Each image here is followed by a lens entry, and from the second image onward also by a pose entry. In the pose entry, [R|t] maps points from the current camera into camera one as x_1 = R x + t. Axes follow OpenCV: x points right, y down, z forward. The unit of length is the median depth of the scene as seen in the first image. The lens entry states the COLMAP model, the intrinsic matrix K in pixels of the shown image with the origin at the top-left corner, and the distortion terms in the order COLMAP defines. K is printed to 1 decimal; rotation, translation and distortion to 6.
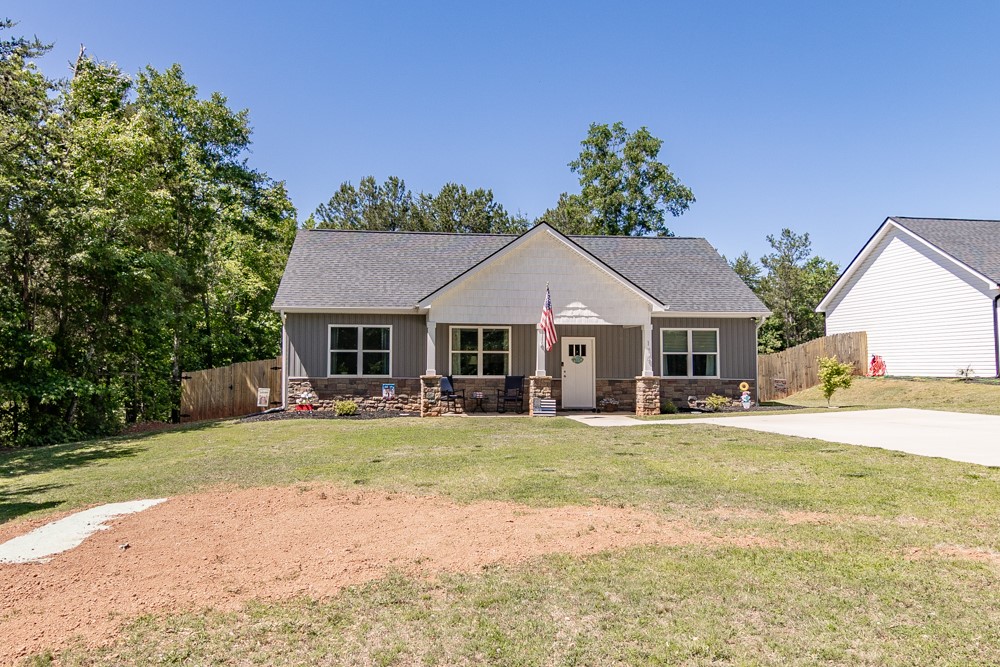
lens RADIAL K [[534.2, 0, 461.5], [0, 534.2, 336.8], [0, 0, 1]] dist [-0.000679, -0.000992]
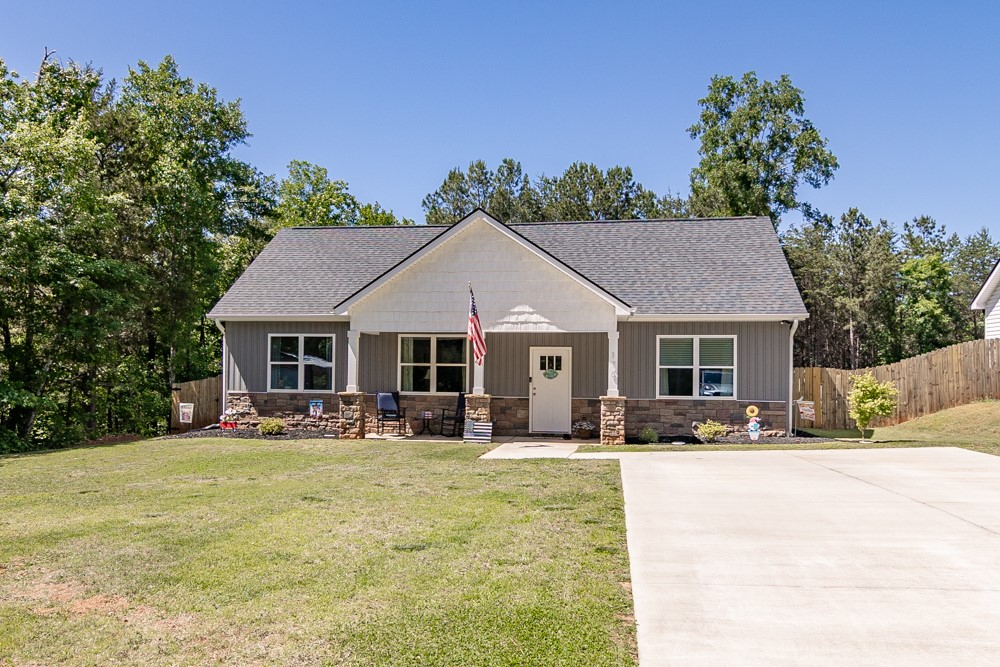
lens RADIAL K [[607.1, 0, 498.4], [0, 607.1, 361.1], [0, 0, 1]] dist [0.002459, -0.000177]
pose [[0.978742, 0.002907, -0.205074, 0.336769], [0.003879, 0.999458, 0.032682, -0.008523], [0.205058, -0.032783, 0.978201, 0.069987]]
